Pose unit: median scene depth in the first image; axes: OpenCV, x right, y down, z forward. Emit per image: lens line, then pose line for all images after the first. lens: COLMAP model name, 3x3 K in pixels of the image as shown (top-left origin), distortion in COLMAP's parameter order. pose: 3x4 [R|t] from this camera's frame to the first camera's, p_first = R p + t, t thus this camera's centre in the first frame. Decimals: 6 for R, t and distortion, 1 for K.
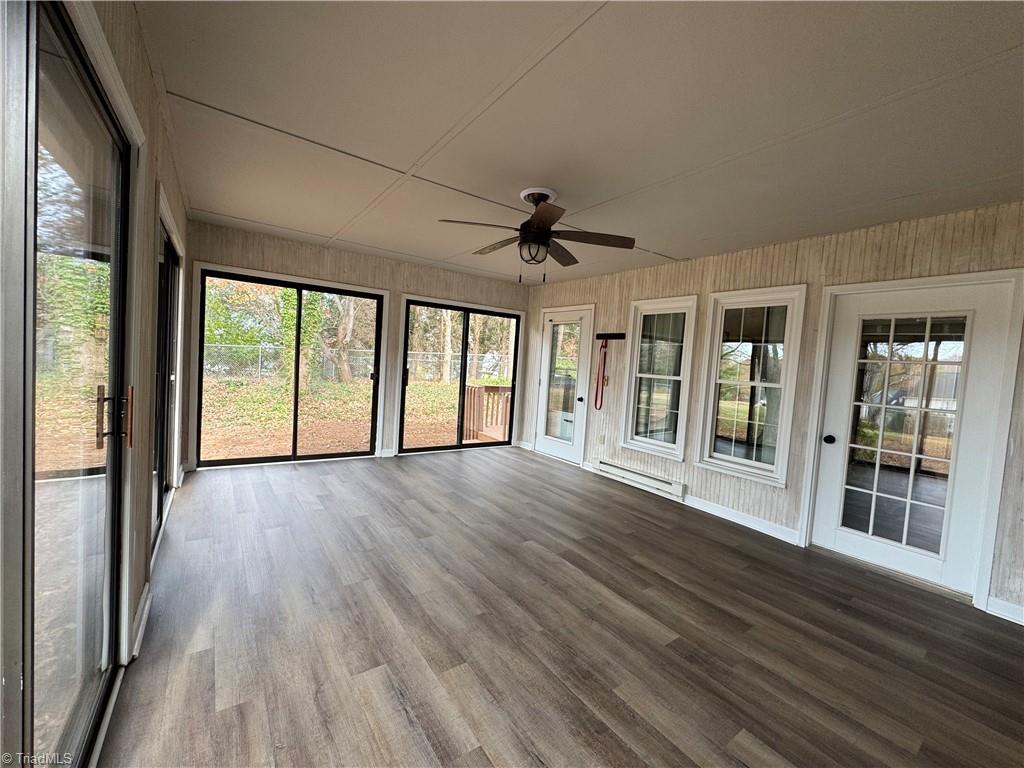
lens RADIAL K [[407.2, 0, 512.6], [0, 407.2, 382.4], [0, 0, 1]] dist [0.000939, -0.000735]
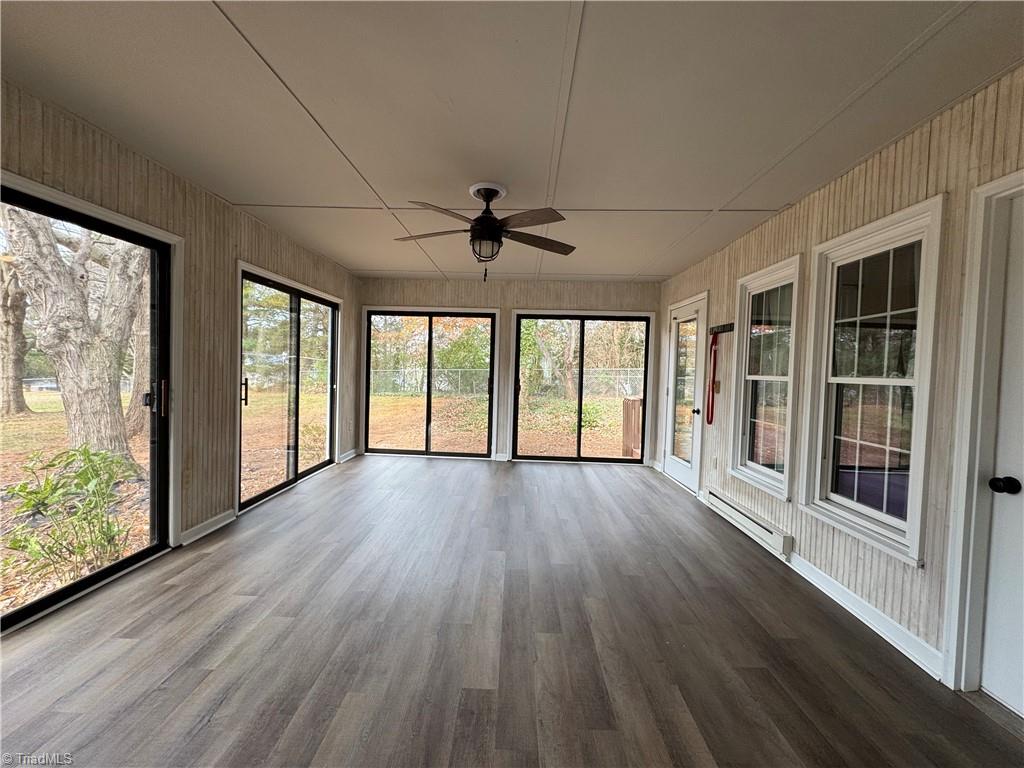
lens RADIAL K [[407.2, 0, 511.2], [0, 407.2, 381.4], [0, 0, 1]] dist [0.000939, -0.000735]
pose [[0.799841, -0.024383, -0.599717, 0.464003], [-0.008192, 0.998638, -0.051528, 0.034790], [0.600156, 0.046127, 0.798552, 0.182312]]
